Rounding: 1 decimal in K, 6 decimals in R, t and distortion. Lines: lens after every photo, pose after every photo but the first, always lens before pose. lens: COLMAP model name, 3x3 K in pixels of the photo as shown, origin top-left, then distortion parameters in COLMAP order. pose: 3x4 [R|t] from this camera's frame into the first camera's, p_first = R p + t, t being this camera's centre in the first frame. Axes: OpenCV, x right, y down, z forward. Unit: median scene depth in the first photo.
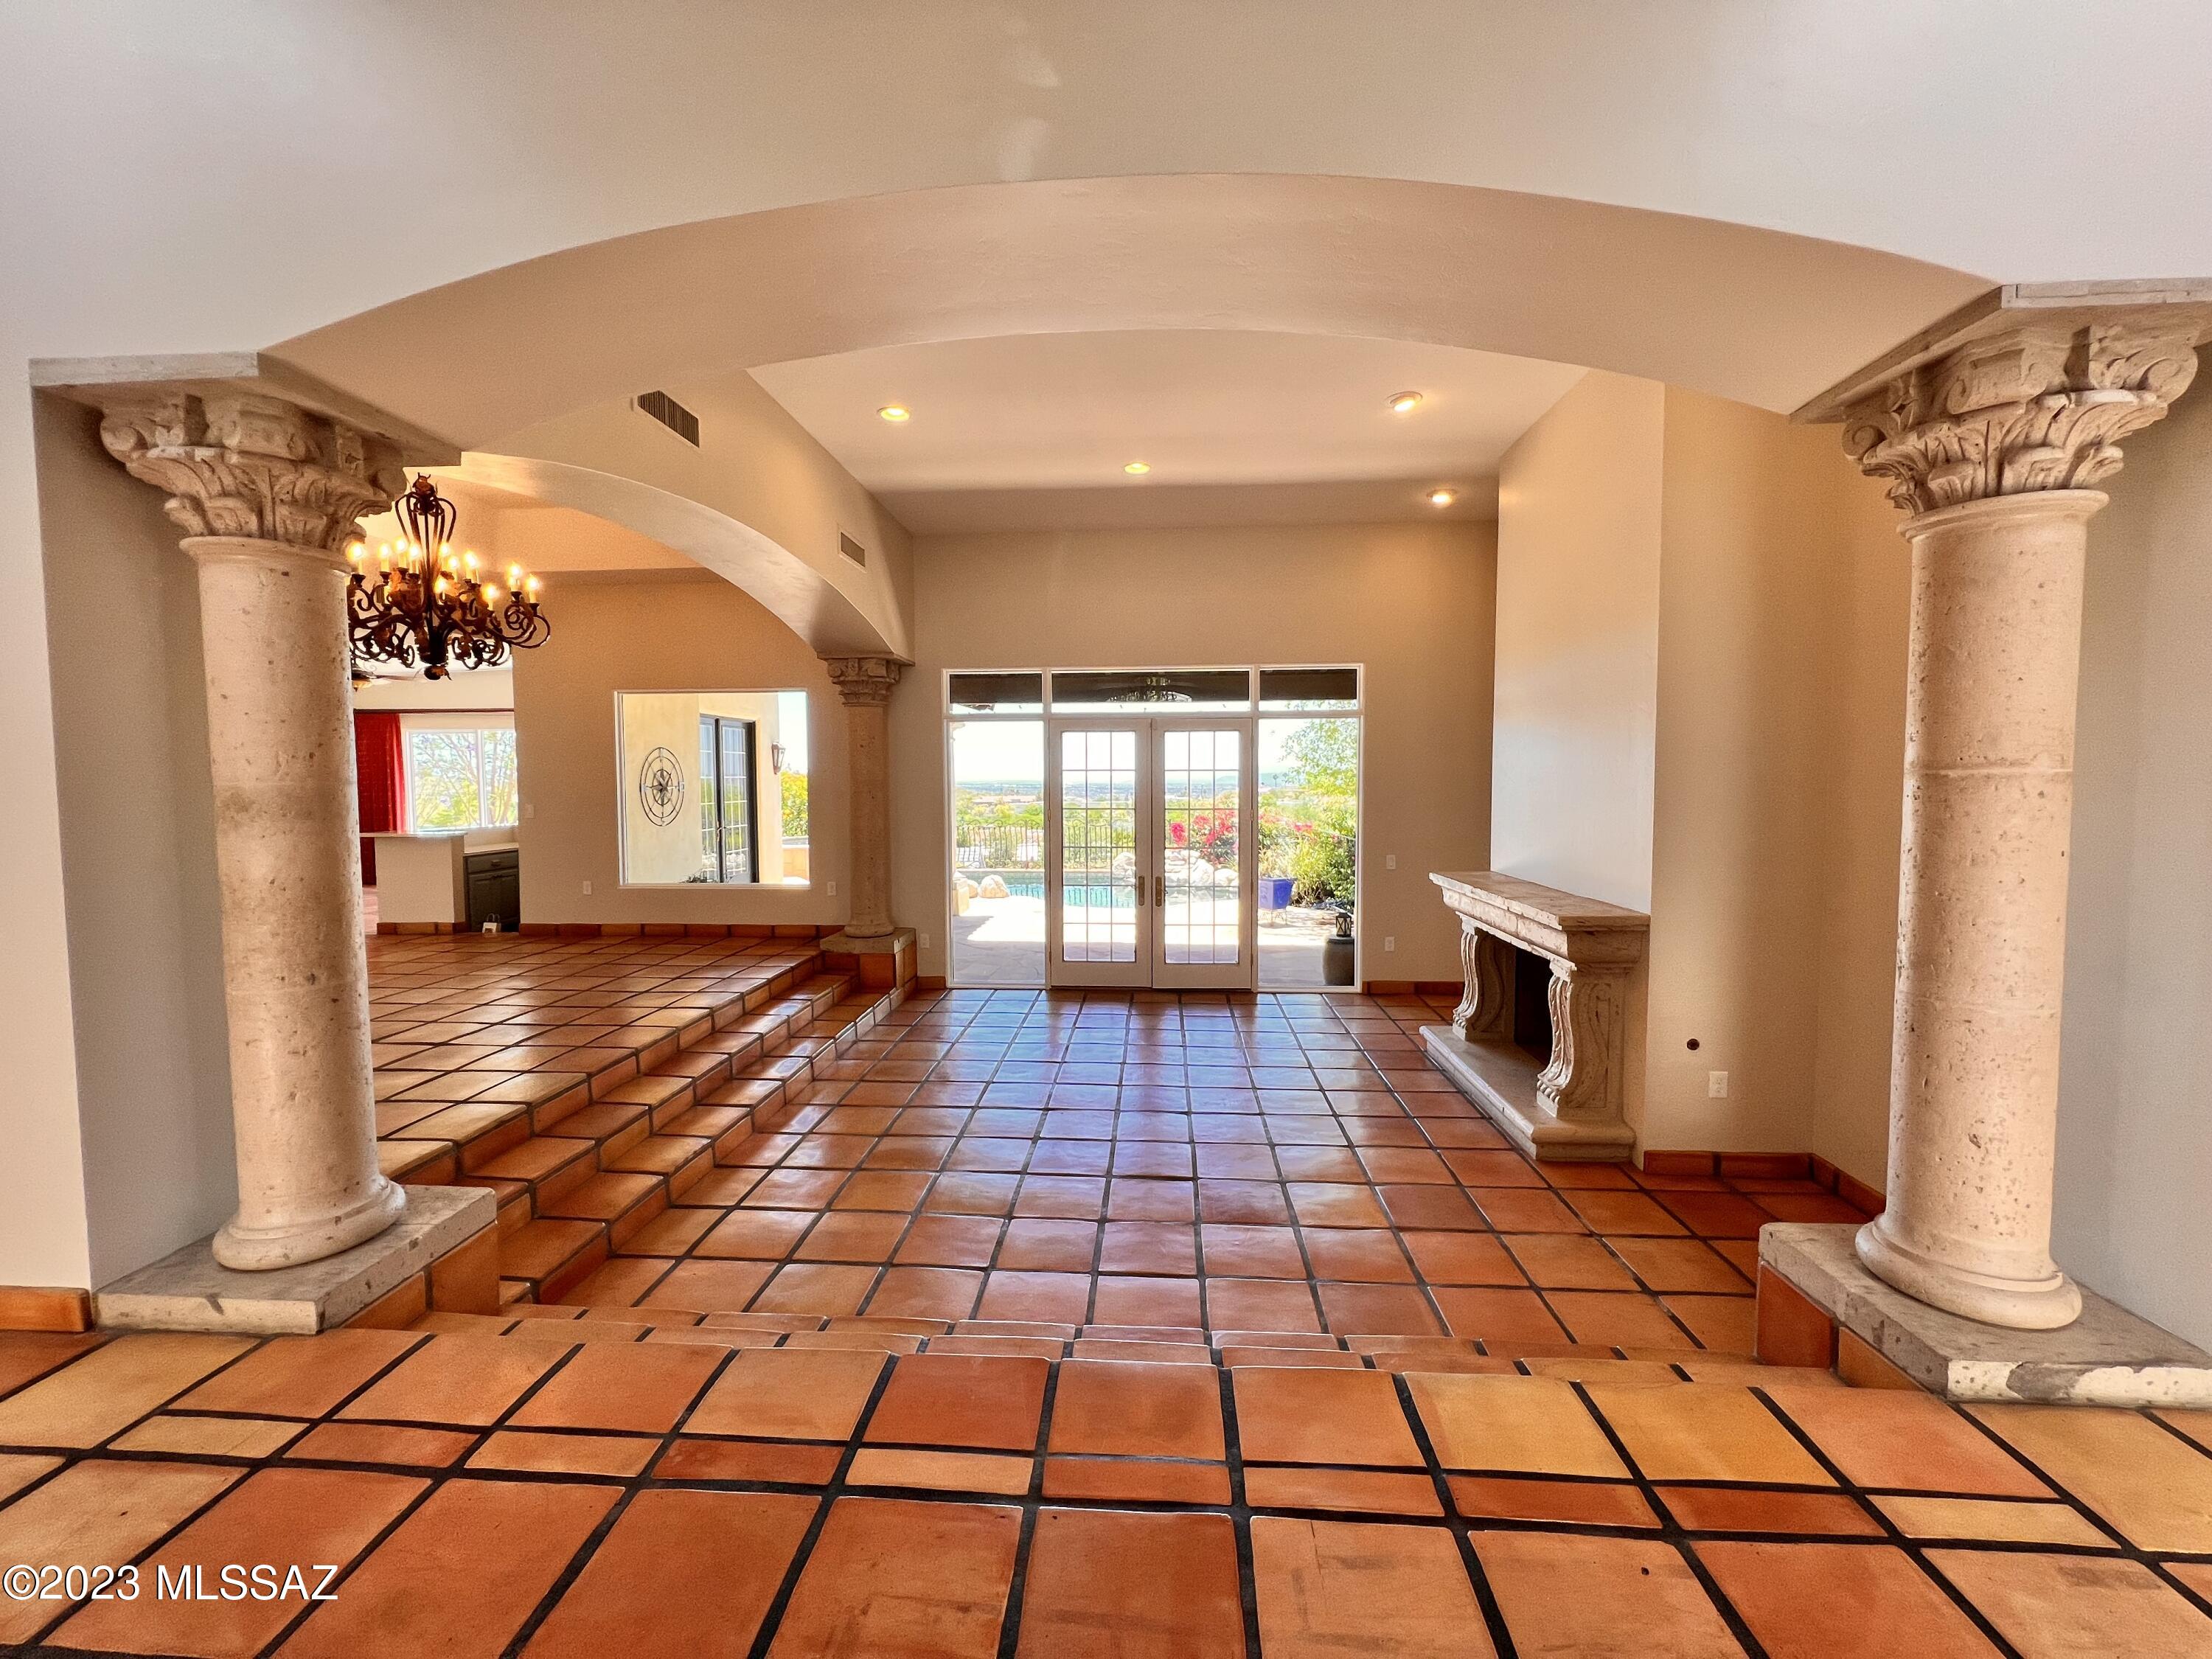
lens RADIAL K [[887.1, 0, 1100.1], [0, 887.1, 826.0], [0, 0, 1]] dist [-0.001534, 0.000801]
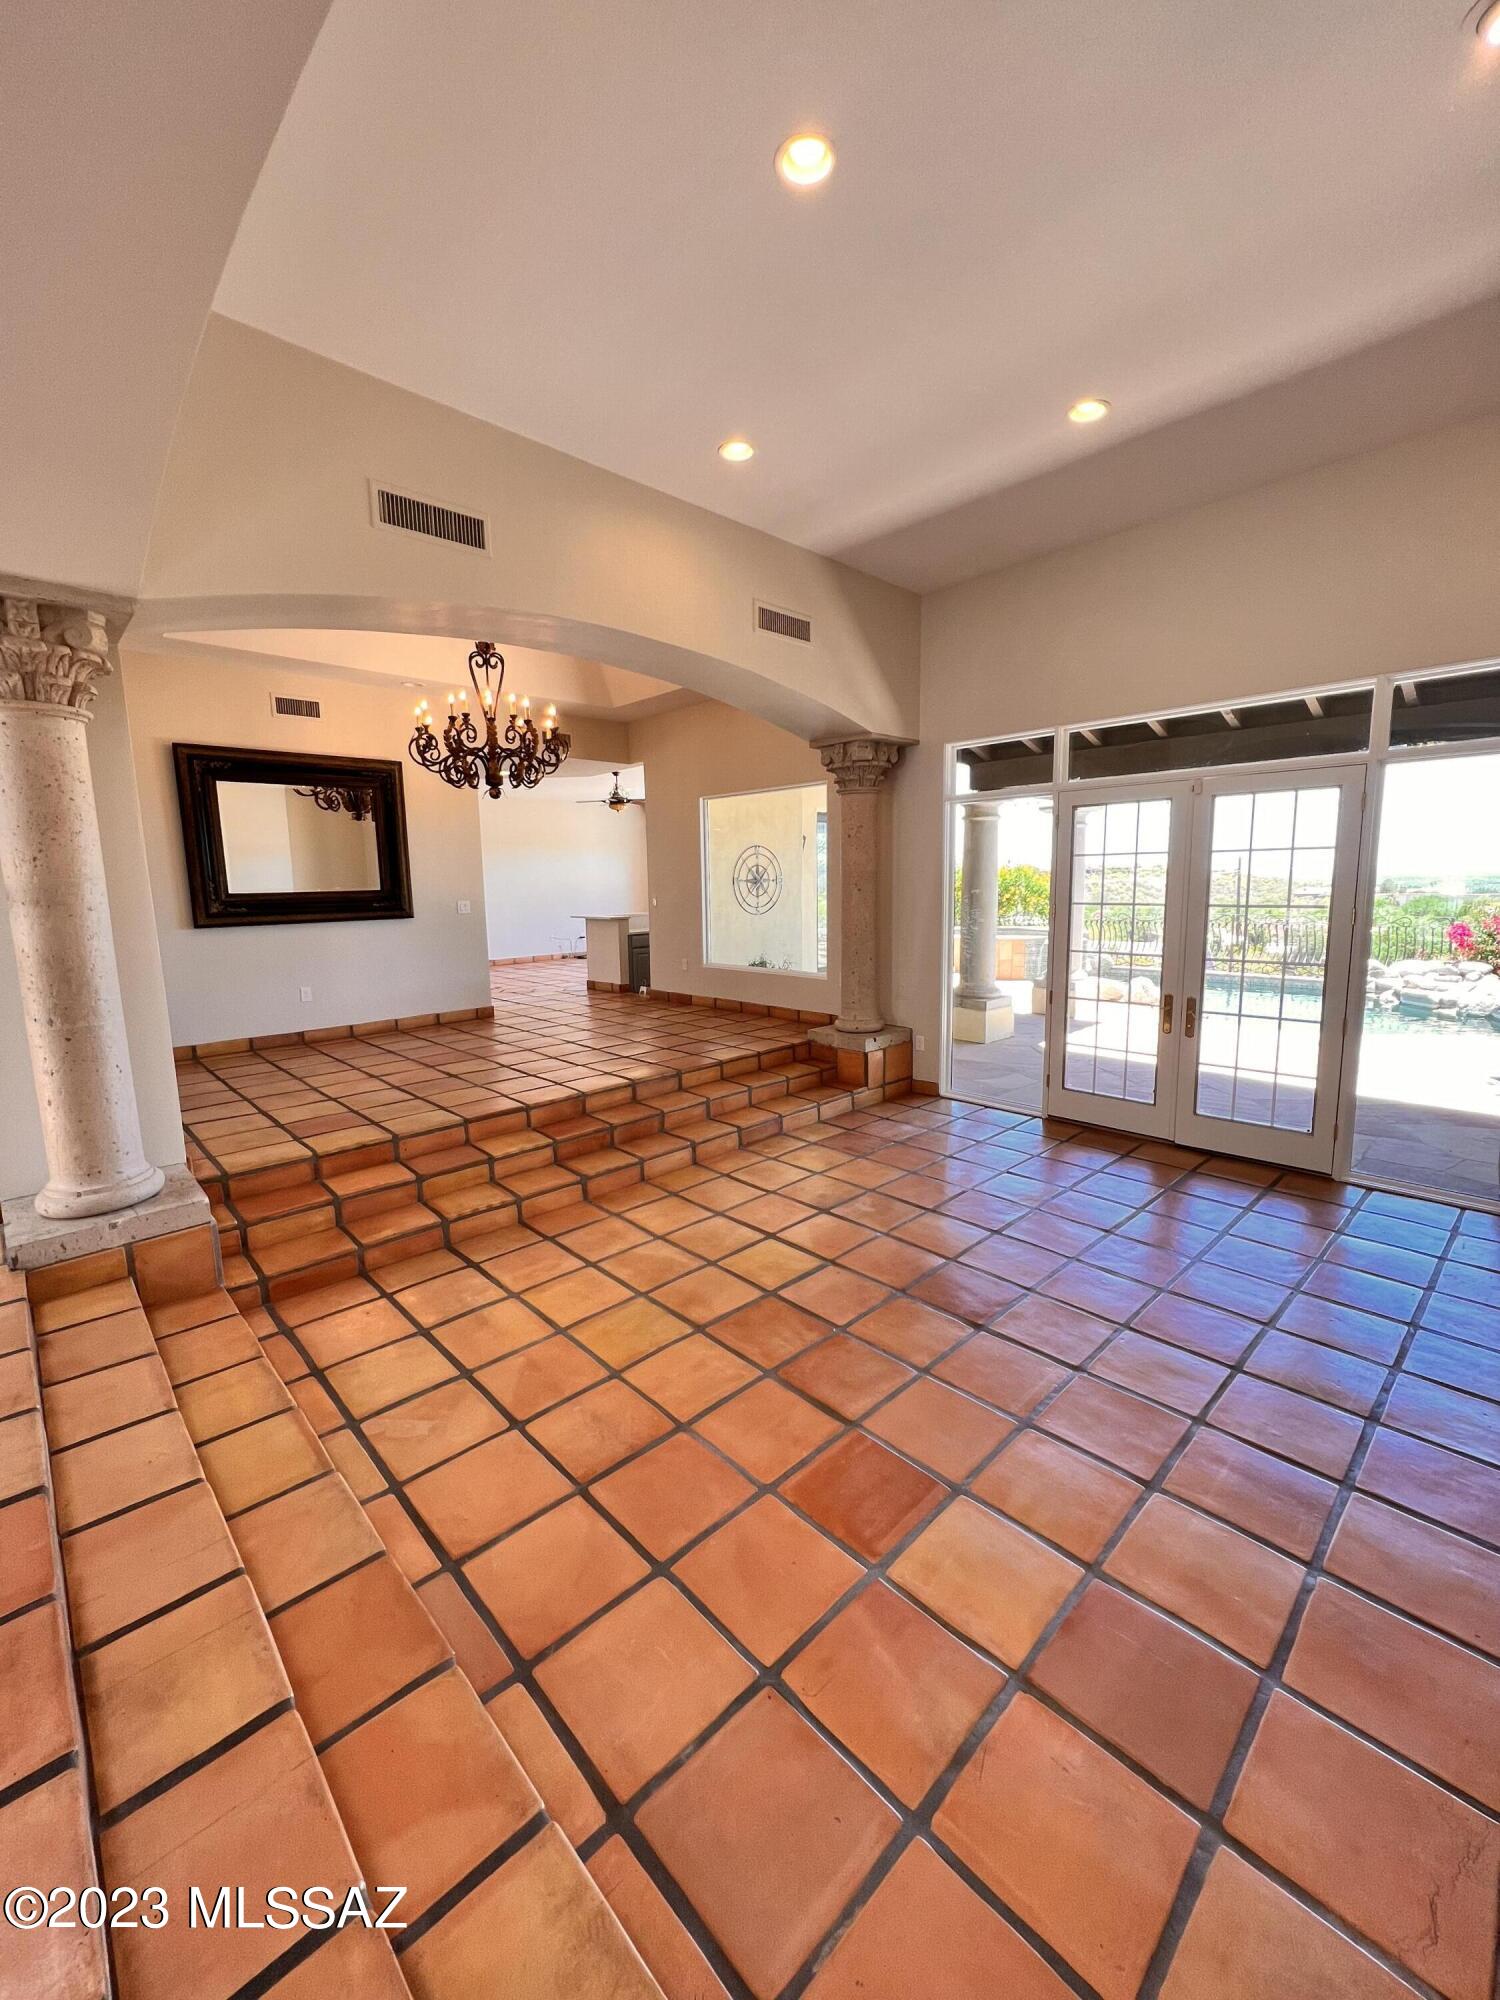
lens RADIAL K [[802.1, 0, 751.2], [0, 802.1, 993.6], [0, 0, 1]] dist [-0.001534, 0.000801]
pose [[0.739312, 0.086243, -0.667818, 0.242964], [-0.021120, 0.994246, 0.105017, -0.008578], [0.673032, -0.063536, 0.736879, 0.263576]]
